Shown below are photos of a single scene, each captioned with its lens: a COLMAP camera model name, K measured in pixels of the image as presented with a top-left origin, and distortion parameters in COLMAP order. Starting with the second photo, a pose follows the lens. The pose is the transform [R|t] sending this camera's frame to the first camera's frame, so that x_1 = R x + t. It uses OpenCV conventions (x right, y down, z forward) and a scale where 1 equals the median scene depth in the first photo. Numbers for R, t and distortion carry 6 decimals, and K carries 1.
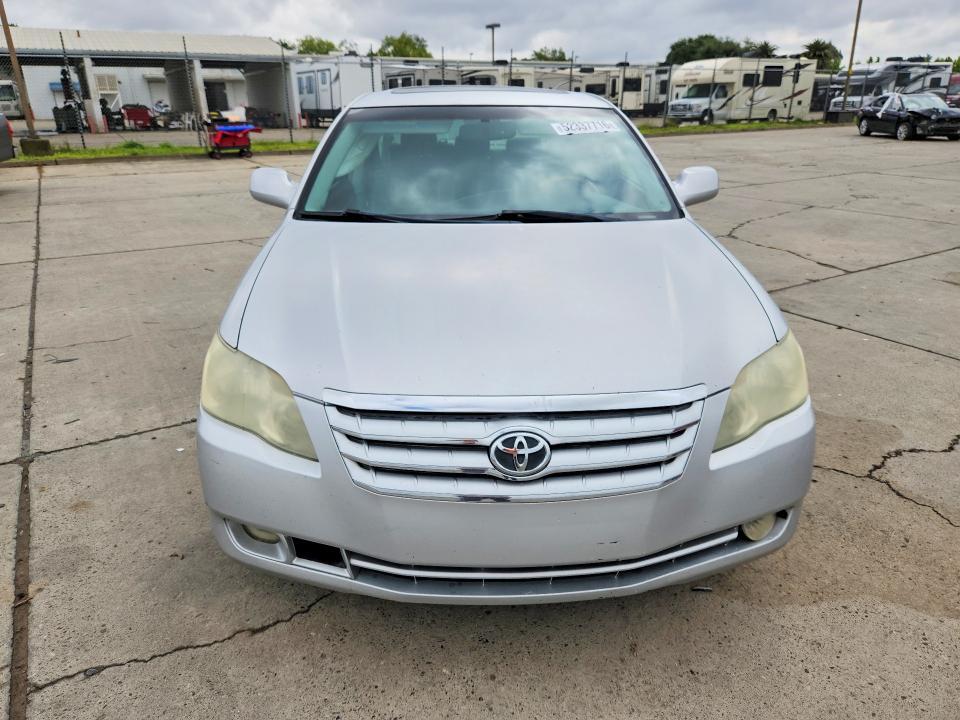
lens RADIAL K [[652.9, 0, 482.1], [0, 652.9, 340.0], [0, 0, 1]] dist [0.066340, -0.059432]
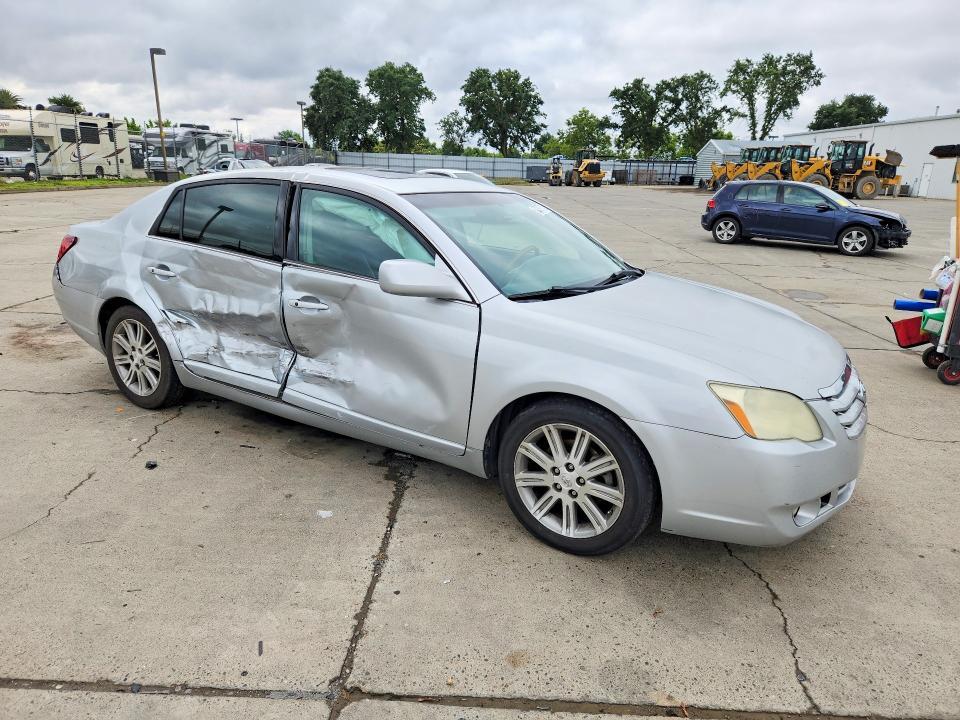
lens RADIAL K [[652.9, 0, 482.1], [0, 652.9, 340.0], [0, 0, 1]] dist [0.066340, -0.059432]
pose [[0.547173, -0.187608, 0.815724, -0.101566], [0.249988, 0.966706, 0.054645, -0.016527], [-0.798816, 0.174021, 0.575855, 0.038930]]
